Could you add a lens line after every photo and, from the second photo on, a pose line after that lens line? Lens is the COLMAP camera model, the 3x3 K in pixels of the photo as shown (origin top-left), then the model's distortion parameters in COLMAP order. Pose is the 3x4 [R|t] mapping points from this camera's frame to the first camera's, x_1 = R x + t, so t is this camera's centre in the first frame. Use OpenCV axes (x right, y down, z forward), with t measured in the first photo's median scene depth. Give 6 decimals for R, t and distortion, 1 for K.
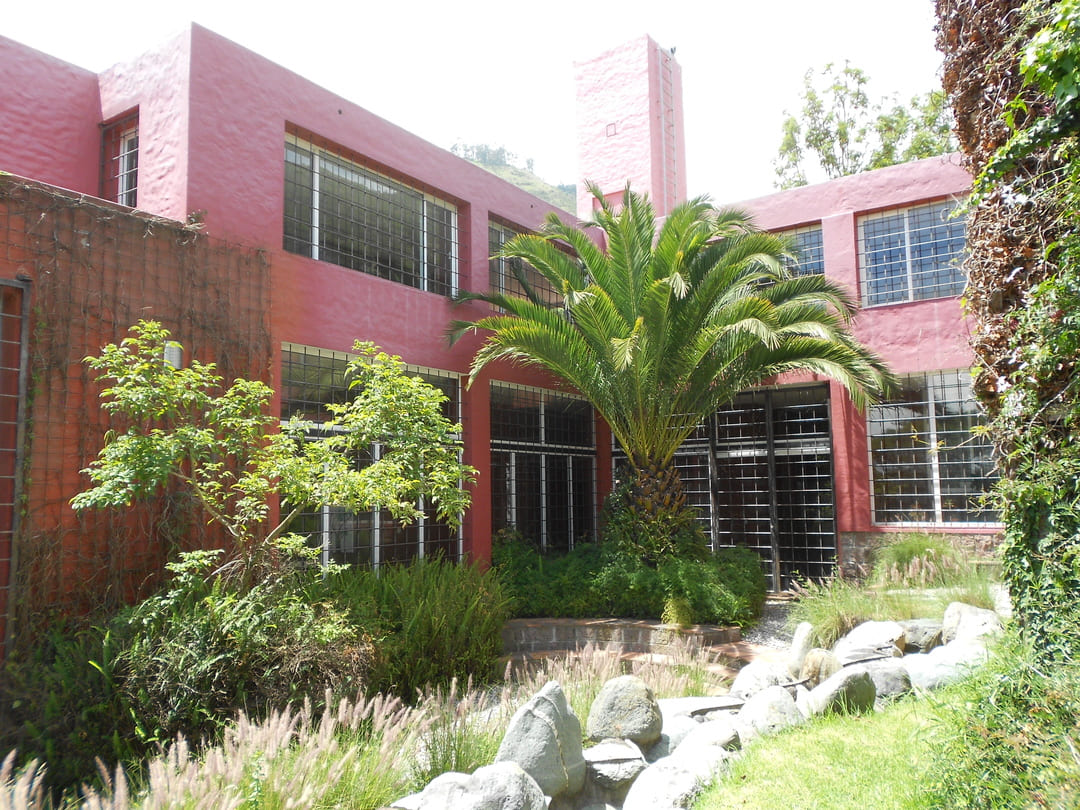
lens RADIAL K [[858.3, 0, 544.7], [0, 858.3, 407.5], [0, 0, 1]] dist [0.012881, -0.004719]
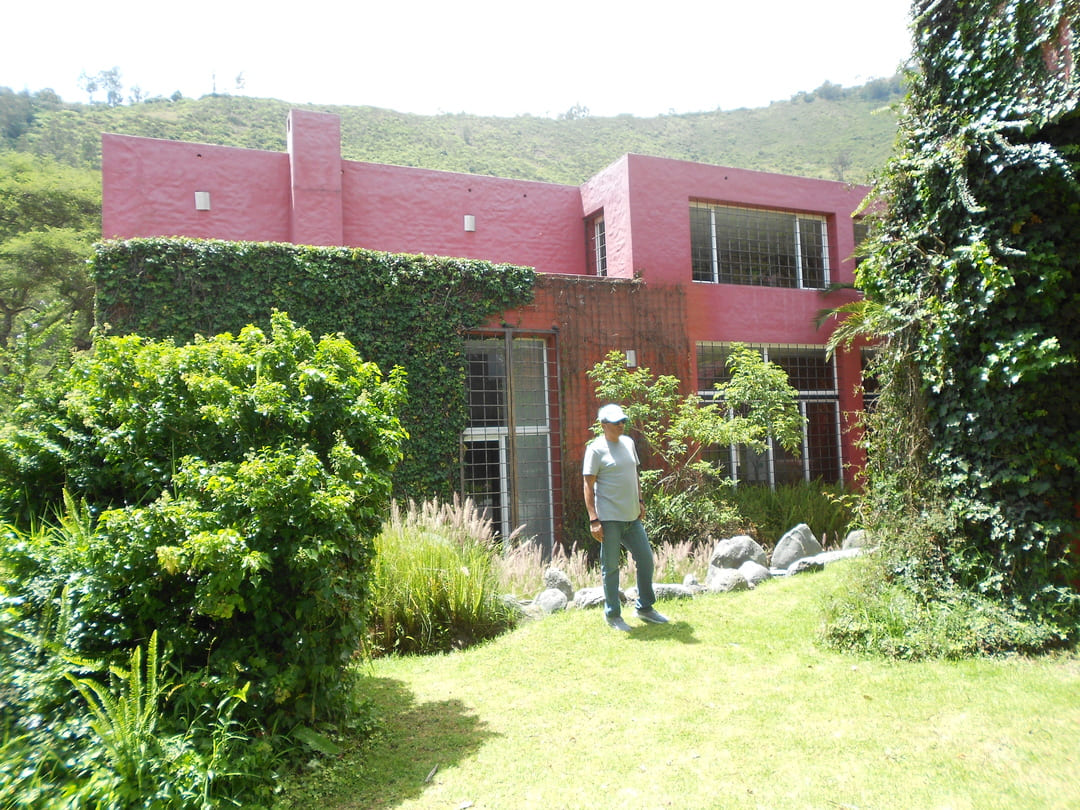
lens RADIAL K [[858.3, 0, 541.3], [0, 858.3, 404.5], [0, 0, 1]] dist [0.012881, -0.004719]
pose [[0.853202, -0.048972, -0.519276, 0.330933], [0.078291, 0.996327, 0.034674, -0.048918], [0.515671, -0.070239, 0.853903, -0.619684]]
